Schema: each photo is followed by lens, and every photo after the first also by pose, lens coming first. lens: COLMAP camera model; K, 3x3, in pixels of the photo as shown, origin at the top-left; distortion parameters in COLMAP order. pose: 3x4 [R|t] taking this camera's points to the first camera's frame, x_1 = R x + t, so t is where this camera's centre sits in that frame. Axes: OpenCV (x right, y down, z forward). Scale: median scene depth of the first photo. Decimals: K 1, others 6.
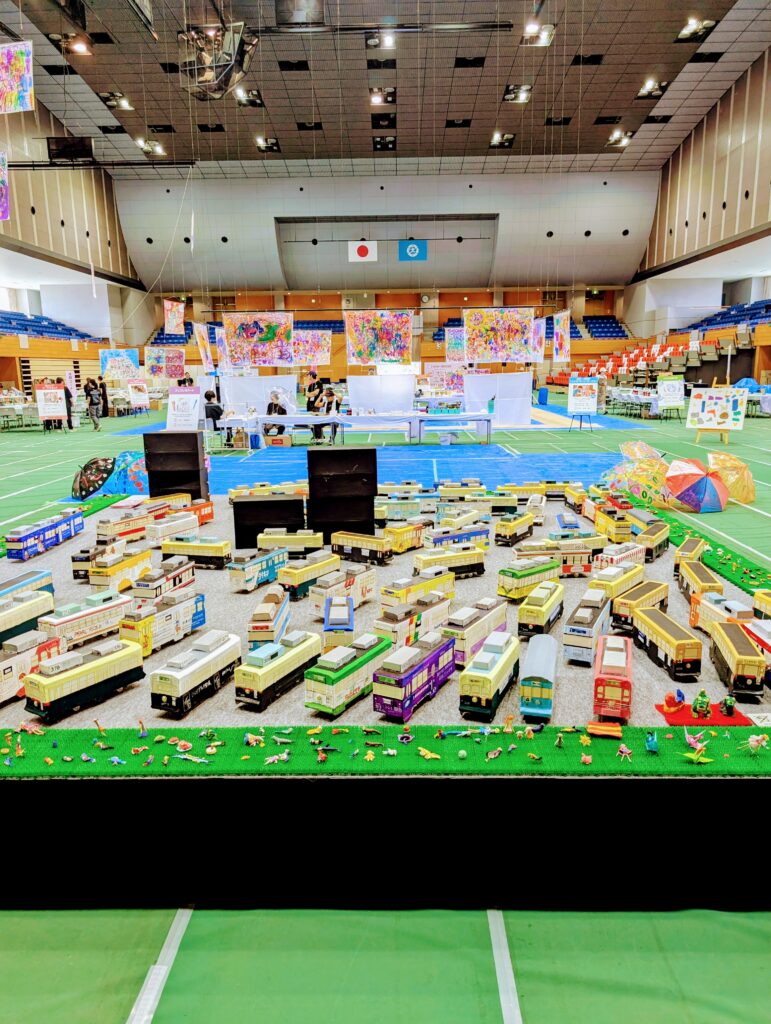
lens RADIAL K [[730.5, 0, 389.3], [0, 730.5, 530.2], [0, 0, 1]] dist [0.007217, -0.004986]
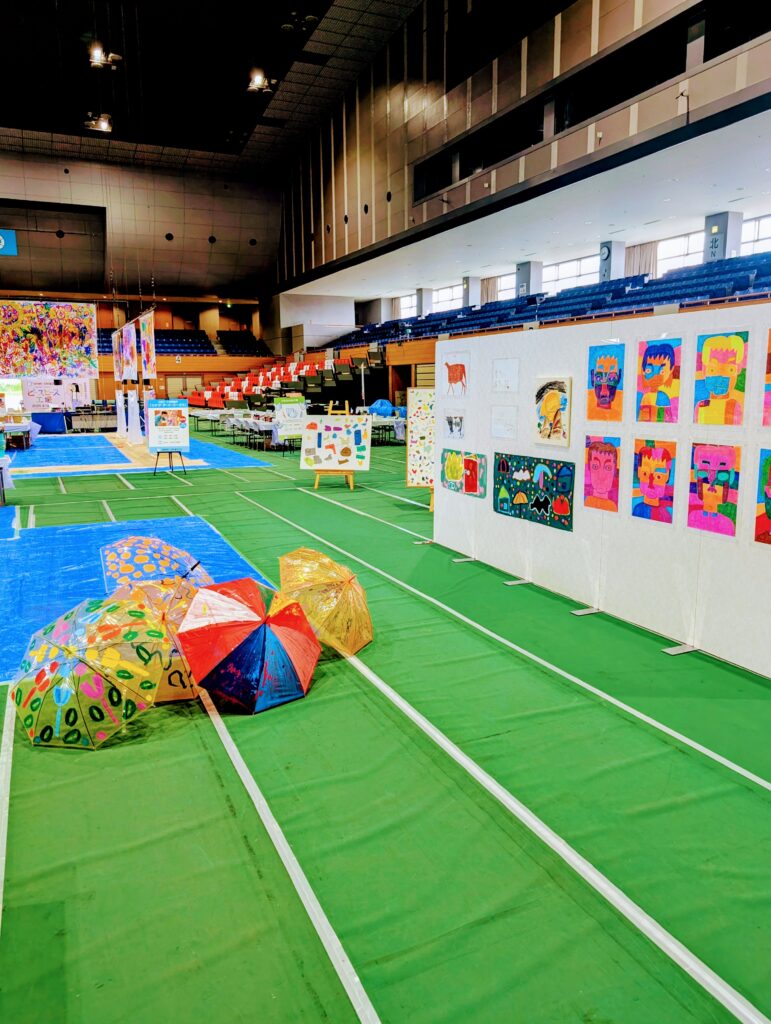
lens RADIAL K [[754.9, 0, 385.5], [0, 754.9, 512.0], [0, 0, 1]] dist [0.005338, -0.003017]
pose [[0.904690, -0.063608, 0.421296, 0.074241], [0.086346, 0.995647, -0.035095, -0.029081], [-0.417230, 0.068128, 0.906244, 0.129429]]
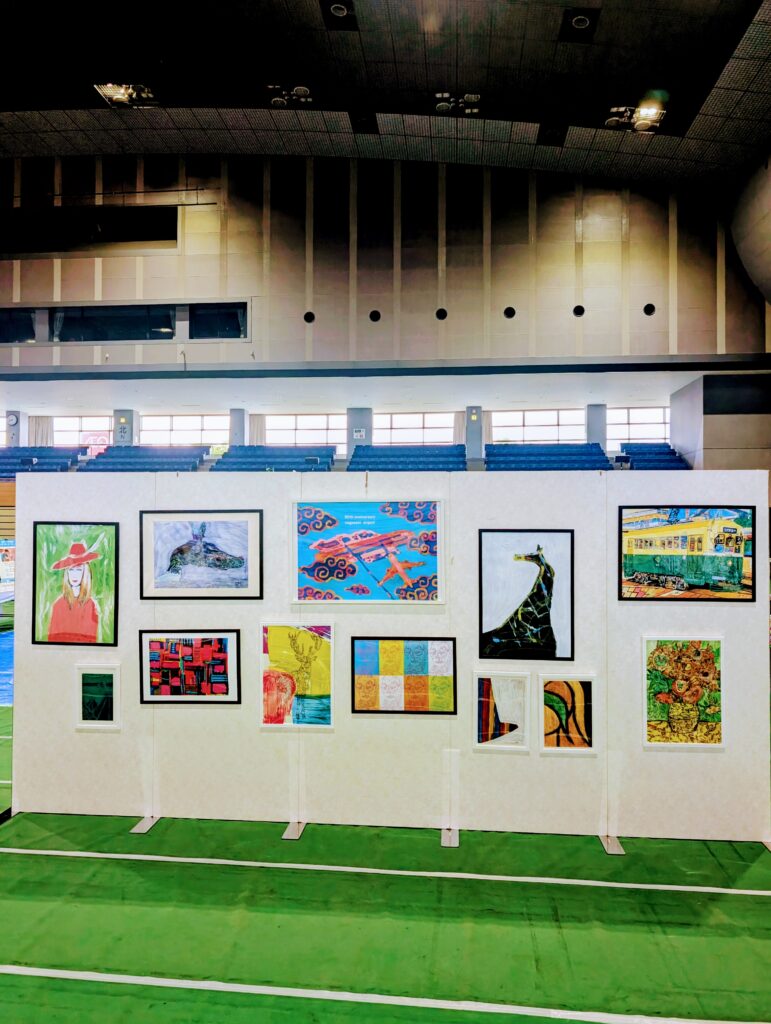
lens RADIAL K [[754.9, 0, 385.5], [0, 754.9, 512.0], [0, 0, 1]] dist [0.005338, -0.003017]
pose [[0.078651, 0.032237, 0.996381, -0.331600], [0.212015, 0.976071, -0.048316, -0.053433], [-0.974096, 0.215048, 0.069935, 0.255436]]
